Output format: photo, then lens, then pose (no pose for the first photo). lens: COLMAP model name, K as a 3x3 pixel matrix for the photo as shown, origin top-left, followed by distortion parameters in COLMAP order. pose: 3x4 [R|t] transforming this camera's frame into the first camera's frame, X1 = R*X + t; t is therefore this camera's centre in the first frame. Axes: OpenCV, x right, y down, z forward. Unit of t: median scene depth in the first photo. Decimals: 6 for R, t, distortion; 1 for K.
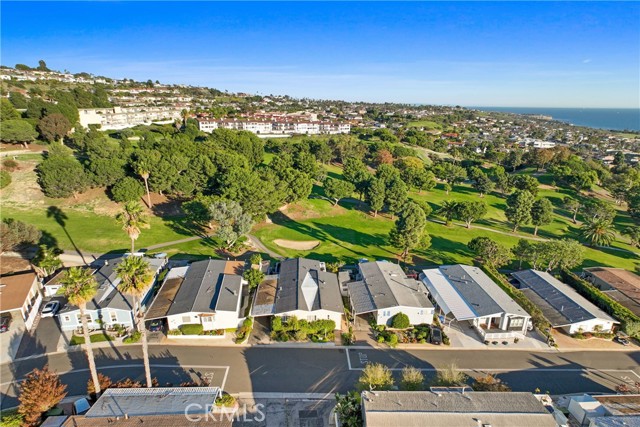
lens RADIAL K [[369.9, 0, 321.1], [0, 369.9, 236.9], [0, 0, 1]] dist [-0.043330, 0.023747]
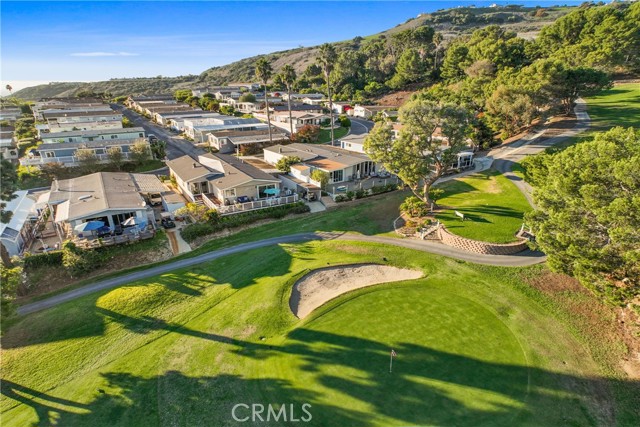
lens RADIAL K [[369.9, 0, 321.1], [0, 369.9, 236.9], [0, 0, 1]] dist [-0.043330, 0.023747]
pose [[-0.885571, 0.177412, -0.429290, 0.120821], [-0.157441, 0.754841, 0.636732, -0.281652], [0.437009, 0.631459, -0.640533, 1.573765]]
